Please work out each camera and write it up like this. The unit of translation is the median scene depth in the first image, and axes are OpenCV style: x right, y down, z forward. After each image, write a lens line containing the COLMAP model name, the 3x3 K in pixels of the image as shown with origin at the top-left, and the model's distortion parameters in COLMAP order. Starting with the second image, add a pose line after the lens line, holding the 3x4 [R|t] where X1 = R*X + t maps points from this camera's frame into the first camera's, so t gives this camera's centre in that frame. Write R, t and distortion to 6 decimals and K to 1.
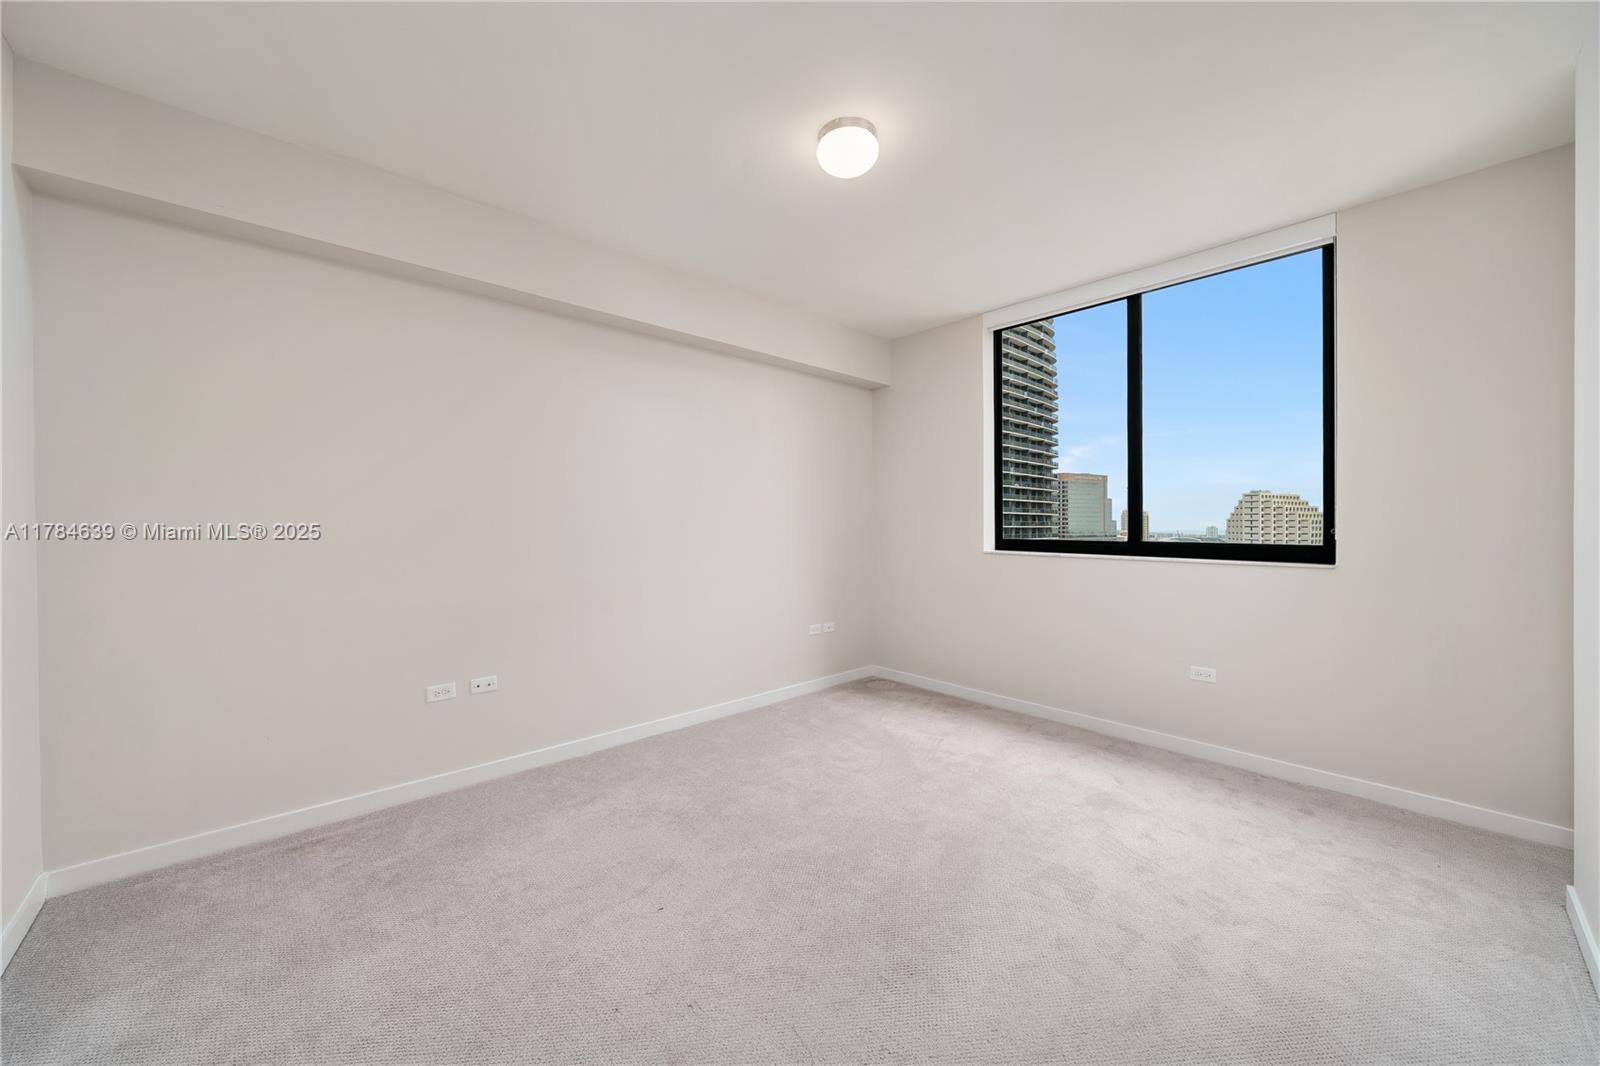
lens RADIAL K [[588.7, 0, 788.8], [0, 588.7, 529.6], [0, 0, 1]] dist [-0.000829, -0.000083]
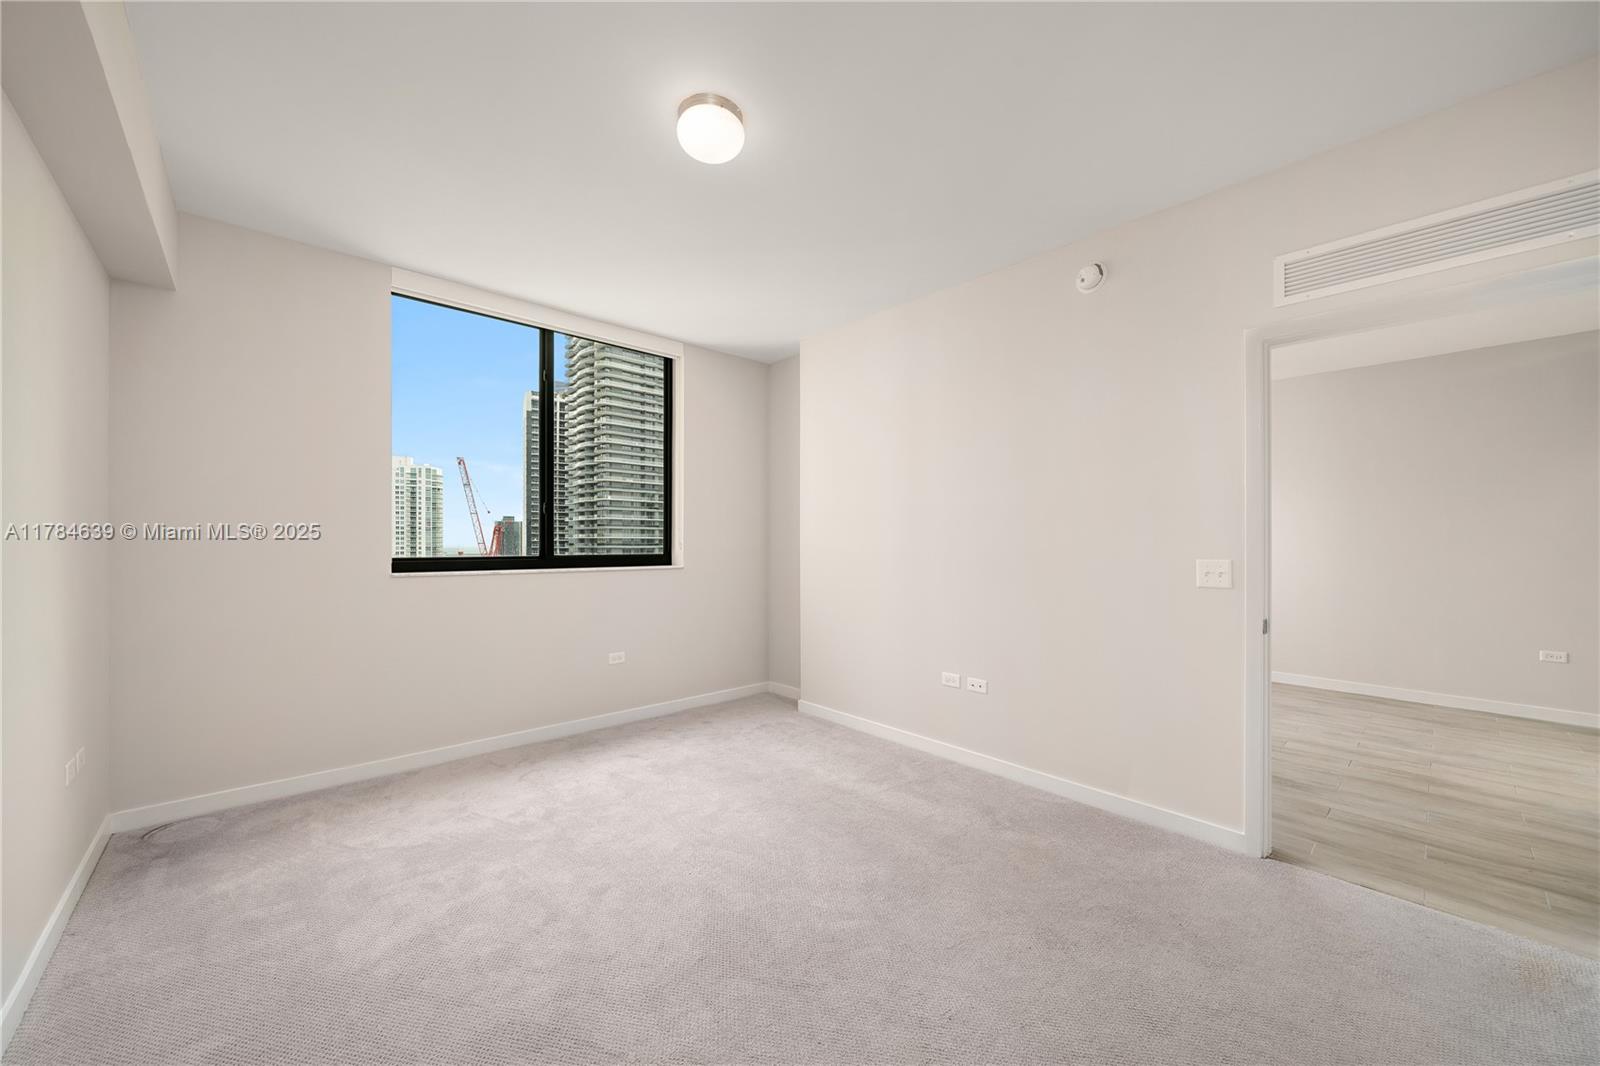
lens RADIAL K [[589.6, 0, 803.9], [0, 589.6, 545.6], [0, 0, 1]] dist [-0.004236, -0.000099]
pose [[-0.006713, -0.010233, 0.999925, -0.531157], [0.007982, 0.999915, 0.010286, -0.006726], [-0.999946, 0.008051, -0.006631, 0.566094]]
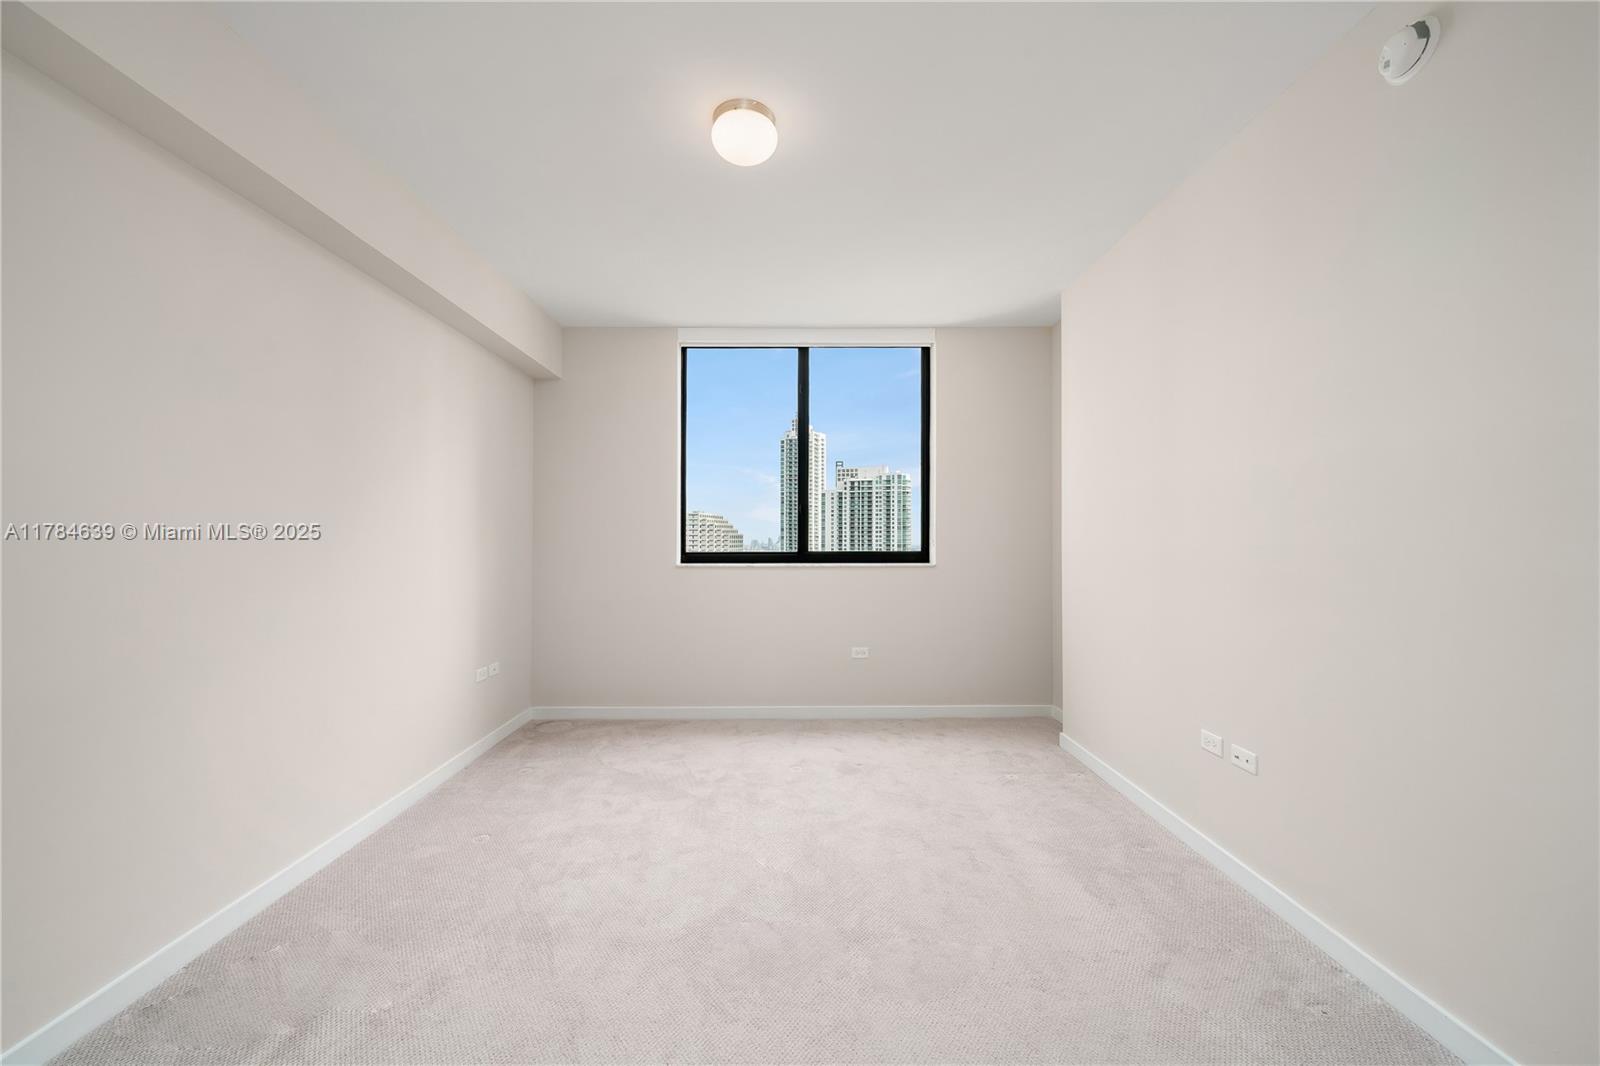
lens RADIAL K [[607.2, 0, 800.0], [0, 607.2, 533.0], [0, 0, 1]] dist [-0.000067, -0.000008]
pose [[0.662654, 0.001739, 0.748924, -0.359369], [0.013039, 0.999819, -0.013858, -0.000739], [-0.748812, 0.018949, 0.662511, 0.195906]]
